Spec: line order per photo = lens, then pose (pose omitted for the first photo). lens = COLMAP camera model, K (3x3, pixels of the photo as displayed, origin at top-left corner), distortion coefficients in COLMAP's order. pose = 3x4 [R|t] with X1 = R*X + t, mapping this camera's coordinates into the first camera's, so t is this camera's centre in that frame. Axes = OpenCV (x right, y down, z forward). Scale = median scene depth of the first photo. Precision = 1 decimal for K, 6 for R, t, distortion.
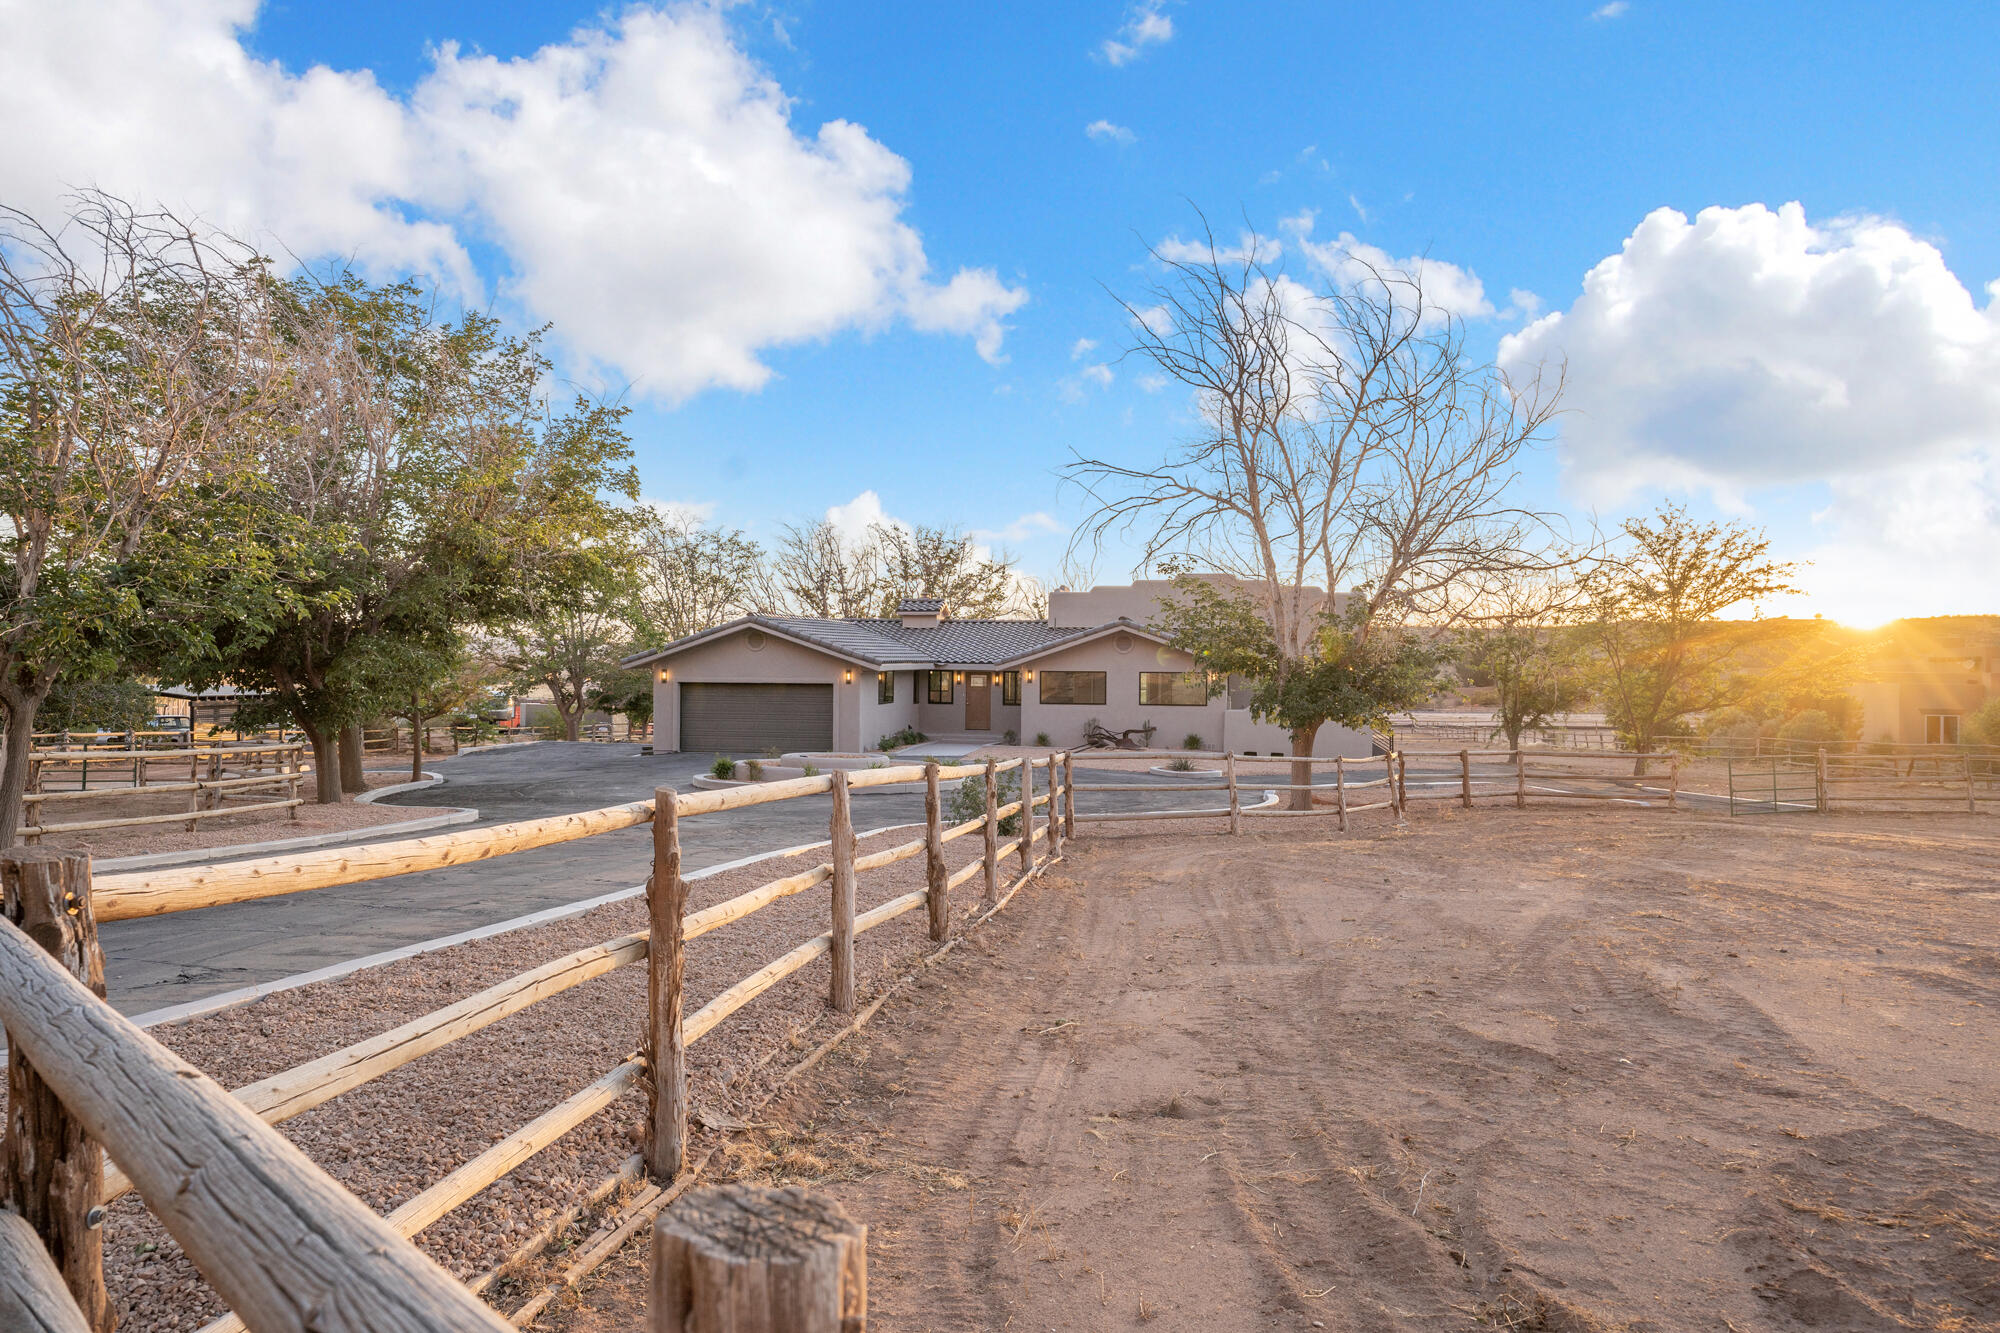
lens RADIAL K [[1523.1, 0, 973.7], [0, 1523.1, 671.7], [0, 0, 1]] dist [0.013082, 0.006473]
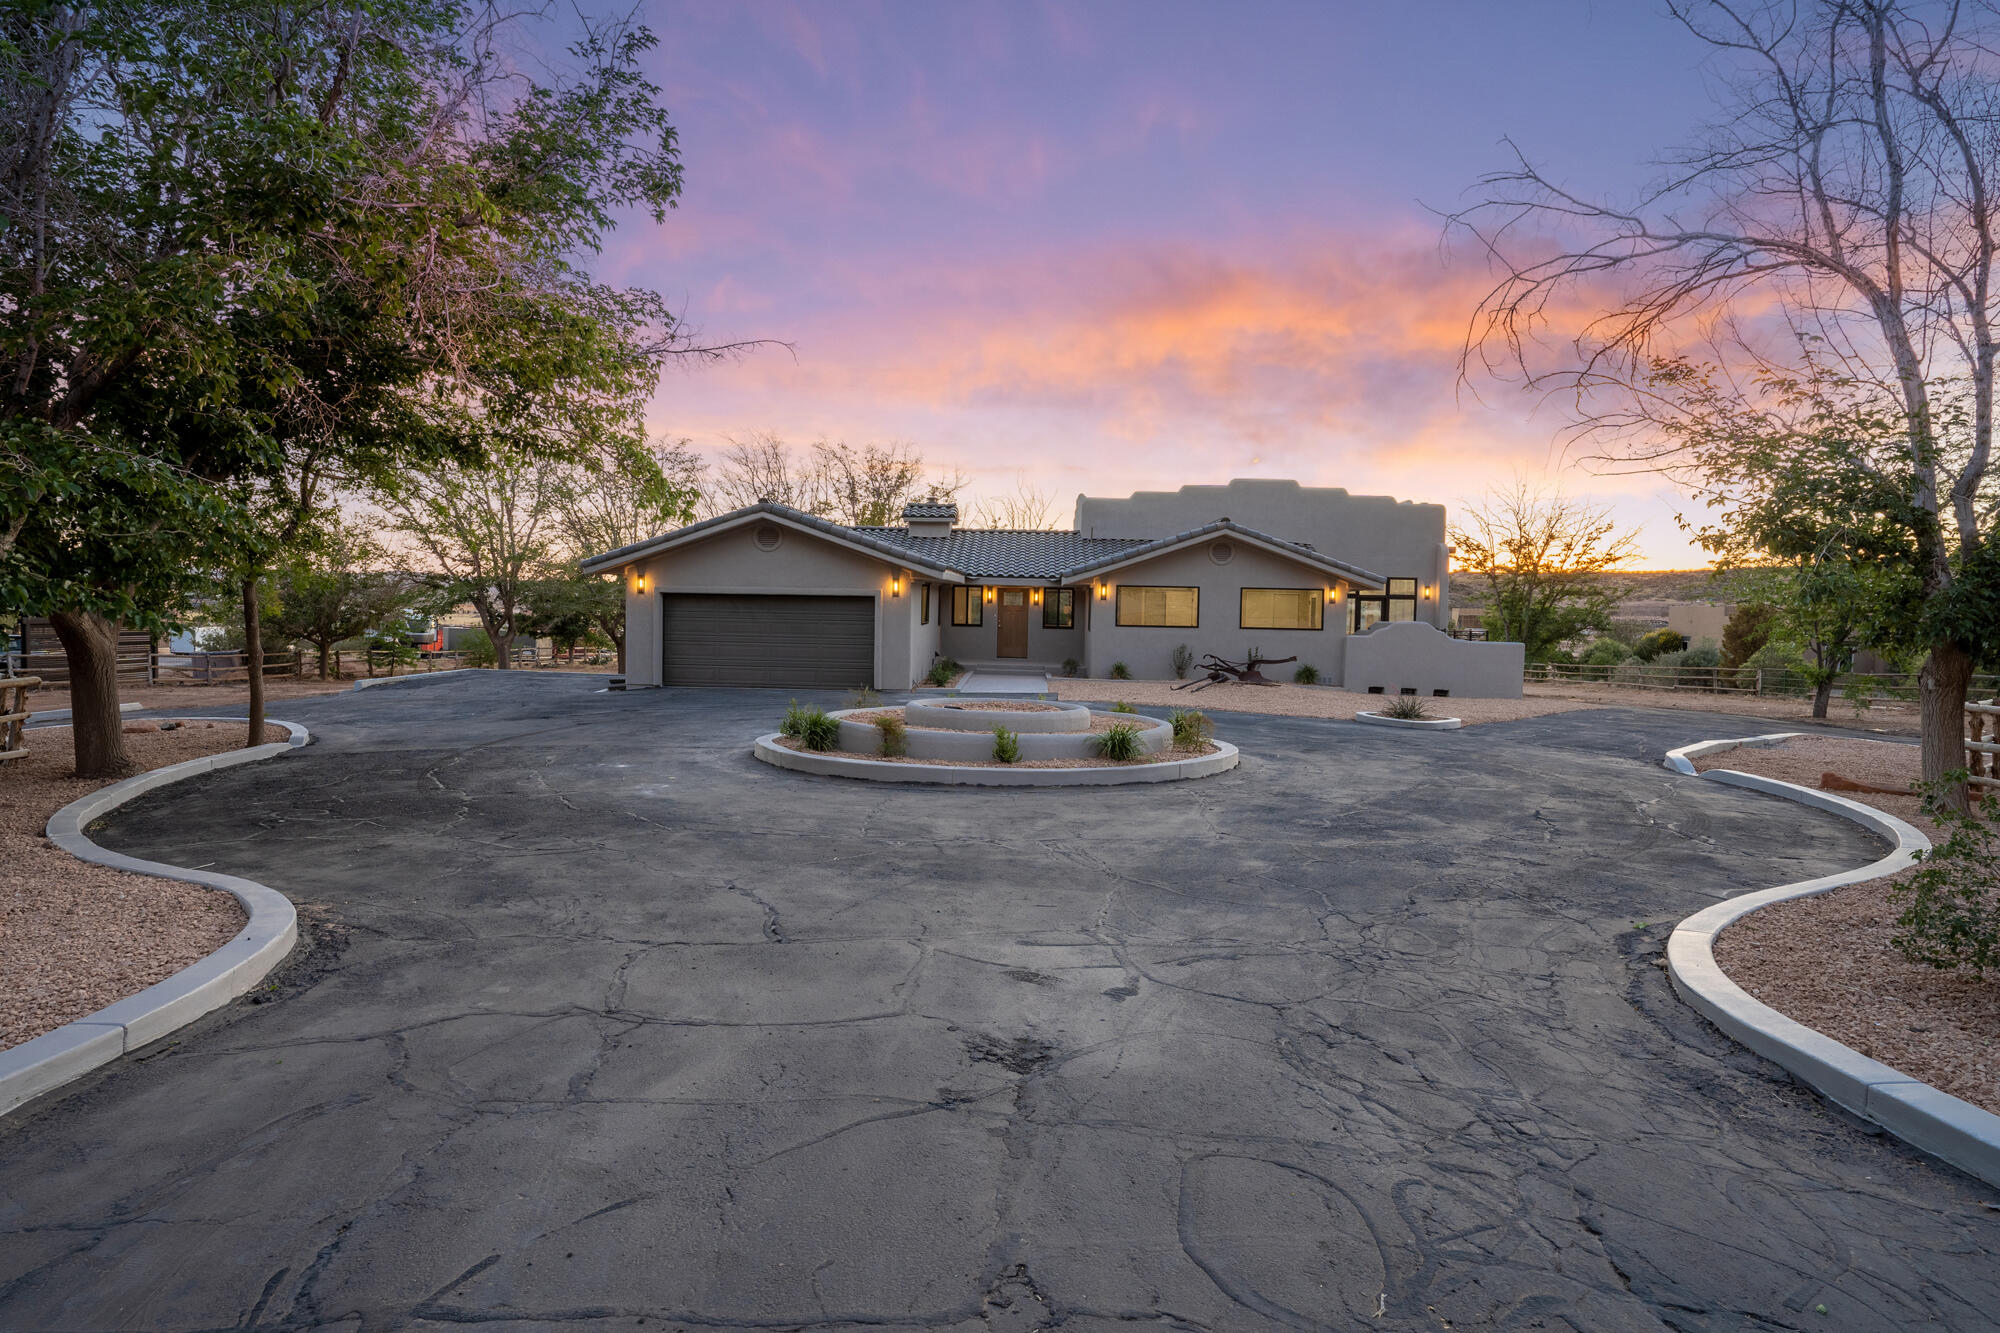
lens RADIAL K [[1287.1, 0, 1000.0], [0, 1287.1, 666.5], [0, 0, 1]] dist [-0.011065, -0.000432]
pose [[0.992796, 0.003365, 0.119767, -0.068066], [-0.009031, 0.998864, 0.046796, 0.007754], [-0.119473, -0.047541, 0.991699, 0.232004]]
